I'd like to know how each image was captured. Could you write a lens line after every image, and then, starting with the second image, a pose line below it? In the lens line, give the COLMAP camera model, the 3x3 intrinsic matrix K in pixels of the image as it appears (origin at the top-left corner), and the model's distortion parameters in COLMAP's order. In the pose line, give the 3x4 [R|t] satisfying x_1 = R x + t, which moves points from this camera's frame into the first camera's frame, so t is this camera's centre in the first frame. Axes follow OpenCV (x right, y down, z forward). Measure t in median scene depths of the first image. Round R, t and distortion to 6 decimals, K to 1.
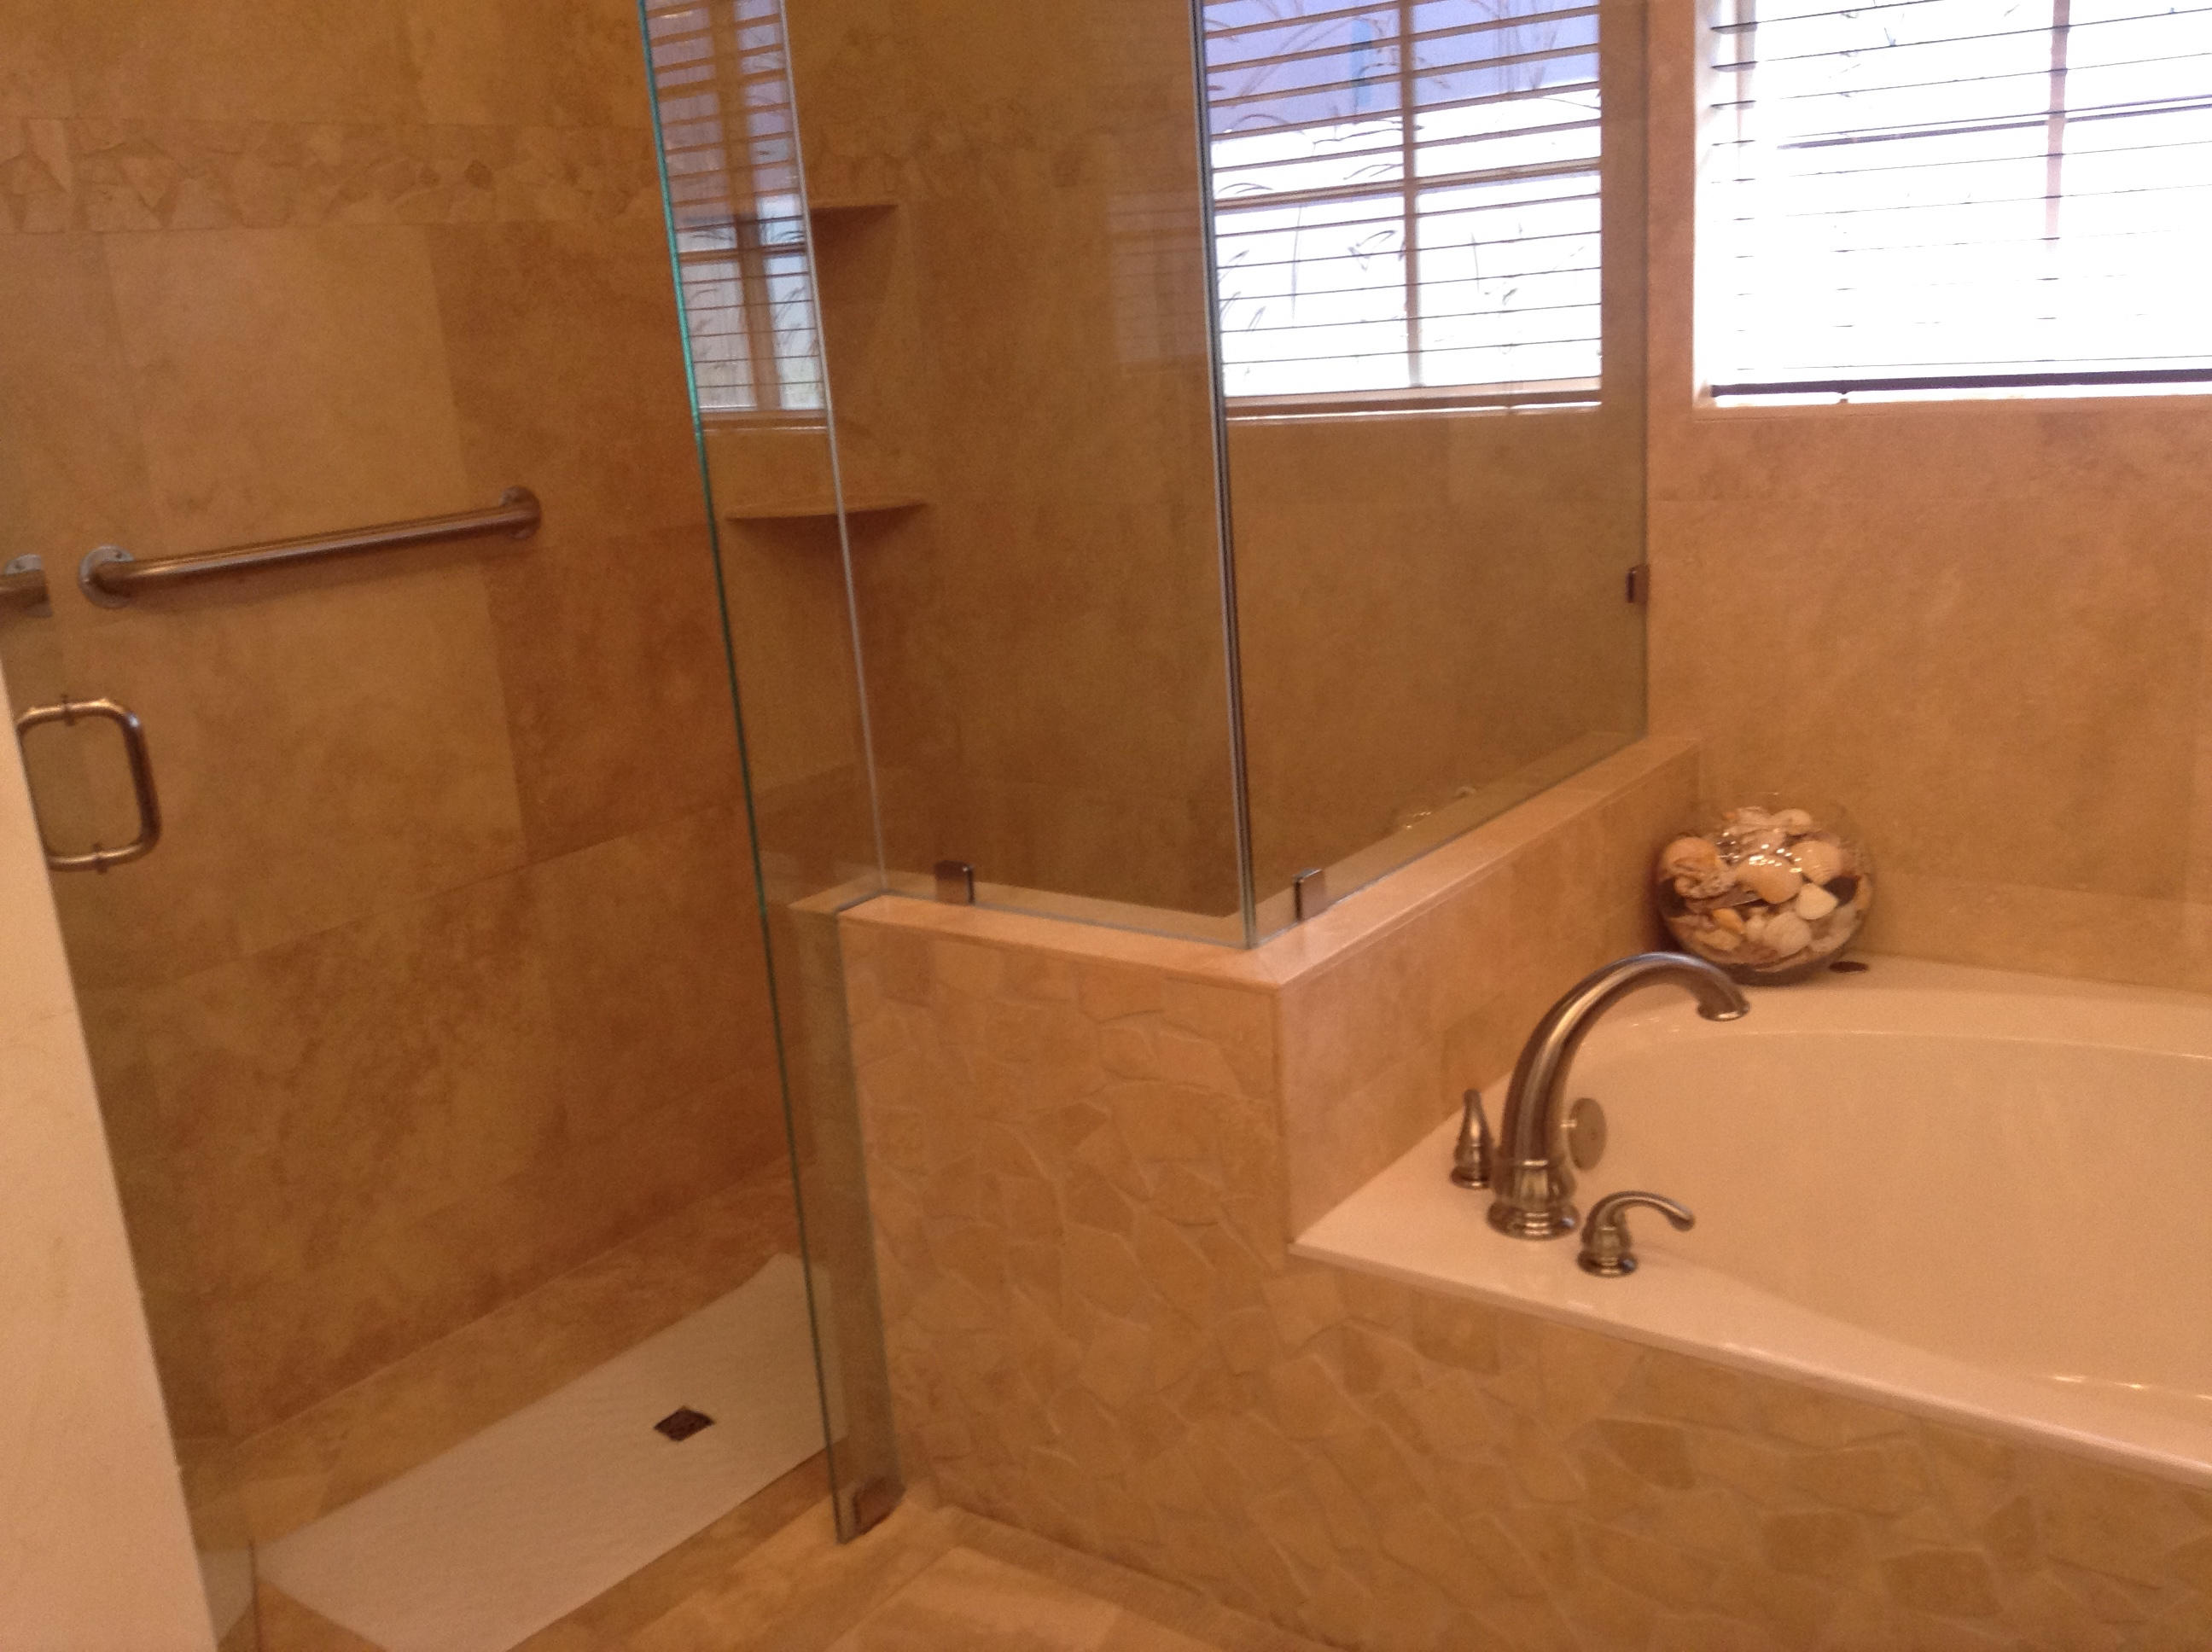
lens RADIAL K [[2001.7, 0, 1098.9], [0, 2001.7, 831.2], [0, 0, 1]] dist [0.129165, -0.258370]
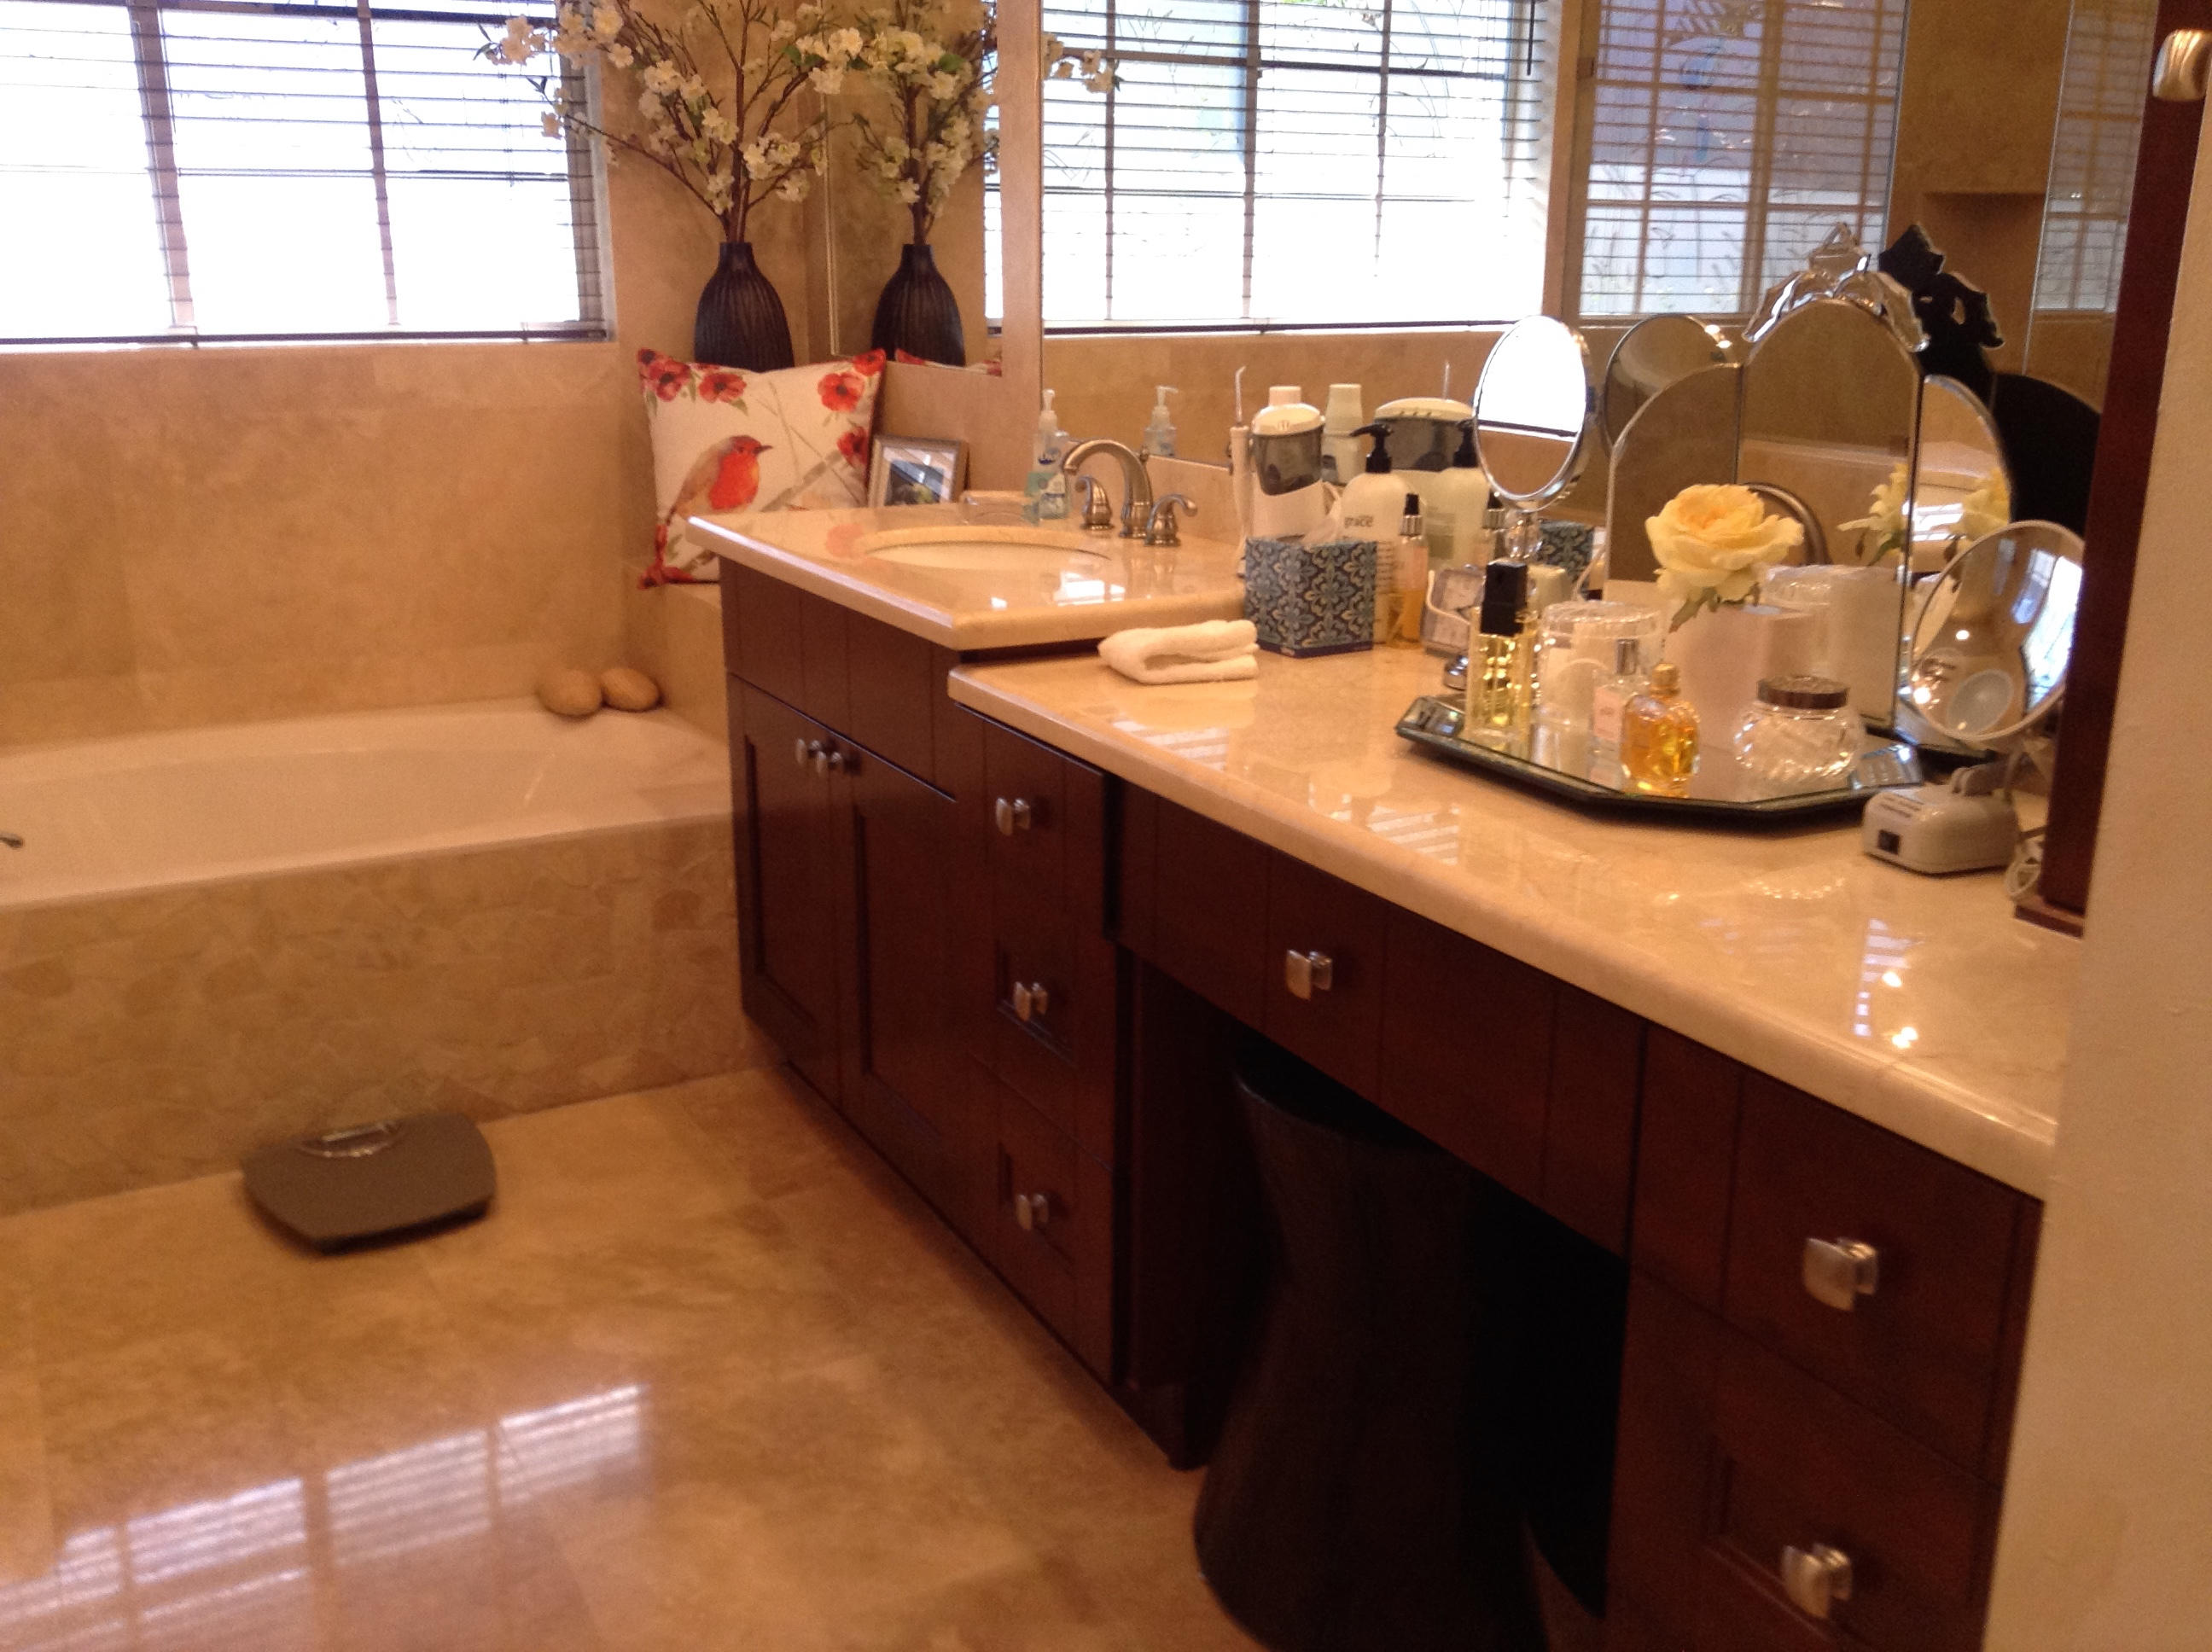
lens RADIAL K [[2001.7, 0, 1103.0], [0, 2001.7, 827.7], [0, 0, 1]] dist [0.129165, -0.258370]
pose [[0.419696, -0.178894, 0.889861, -0.707386], [0.201094, 0.974348, 0.101034, 0.173814], [-0.885108, 0.136542, 0.444904, -0.430560]]
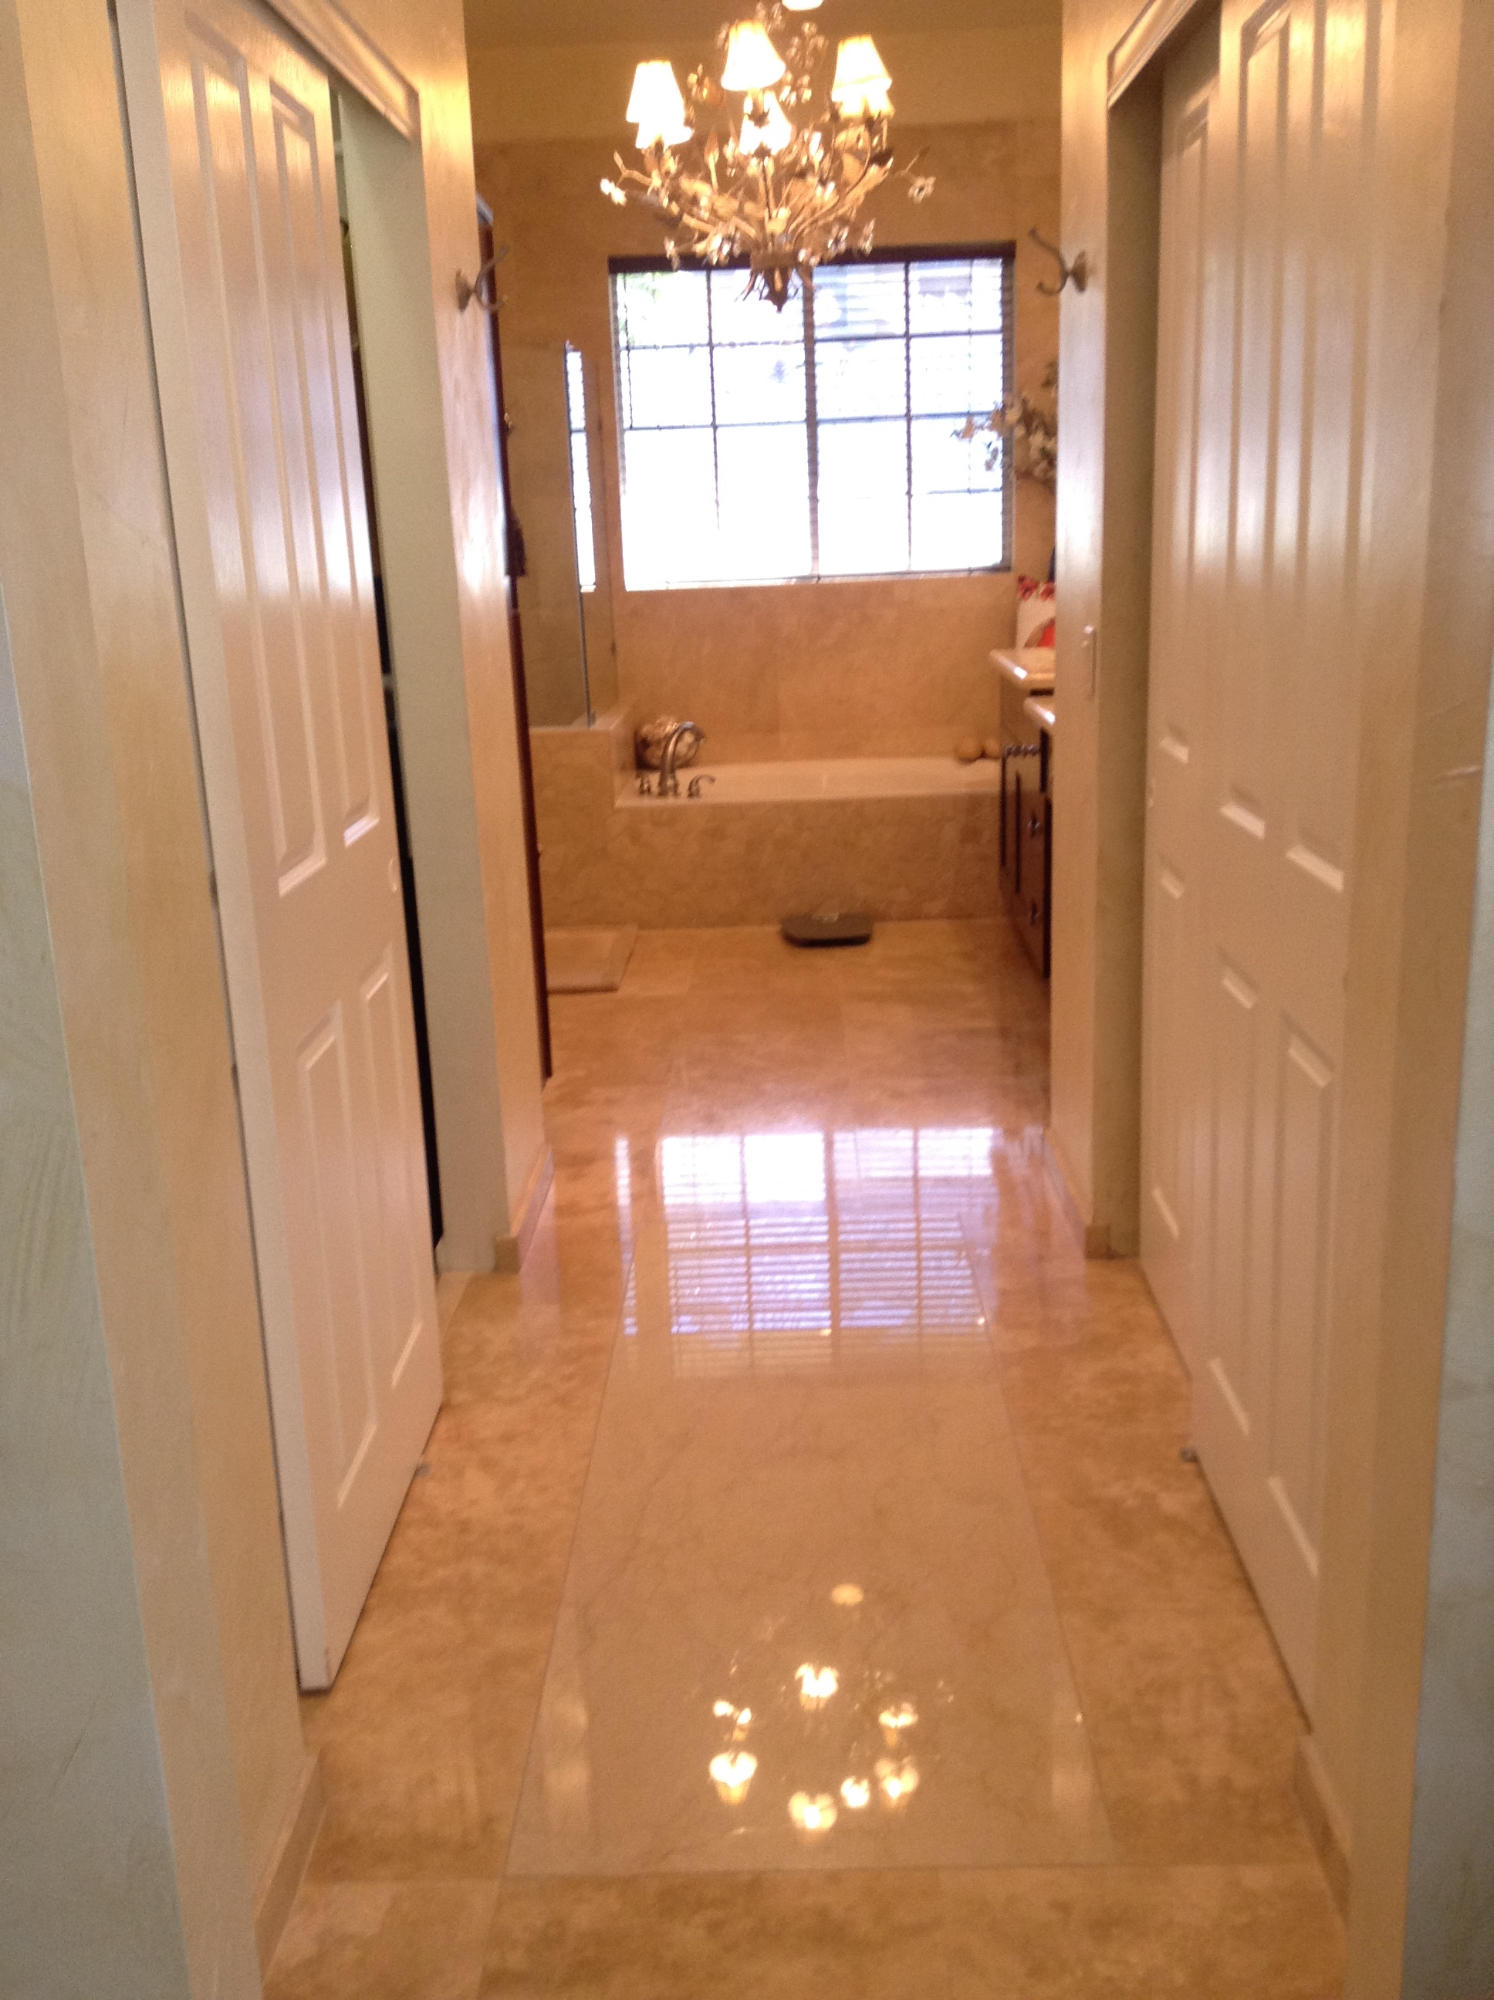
lens RADIAL K [[1810.0, 0, 735.2], [0, 1810.0, 1010.5], [0, 0, 1]] dist [0.129165, -0.258370]
pose [[0.823191, -0.111647, 0.556678, -1.579034], [0.126856, 0.991856, 0.011337, 0.556771], [-0.553411, 0.061286, 0.830651, -1.814716]]
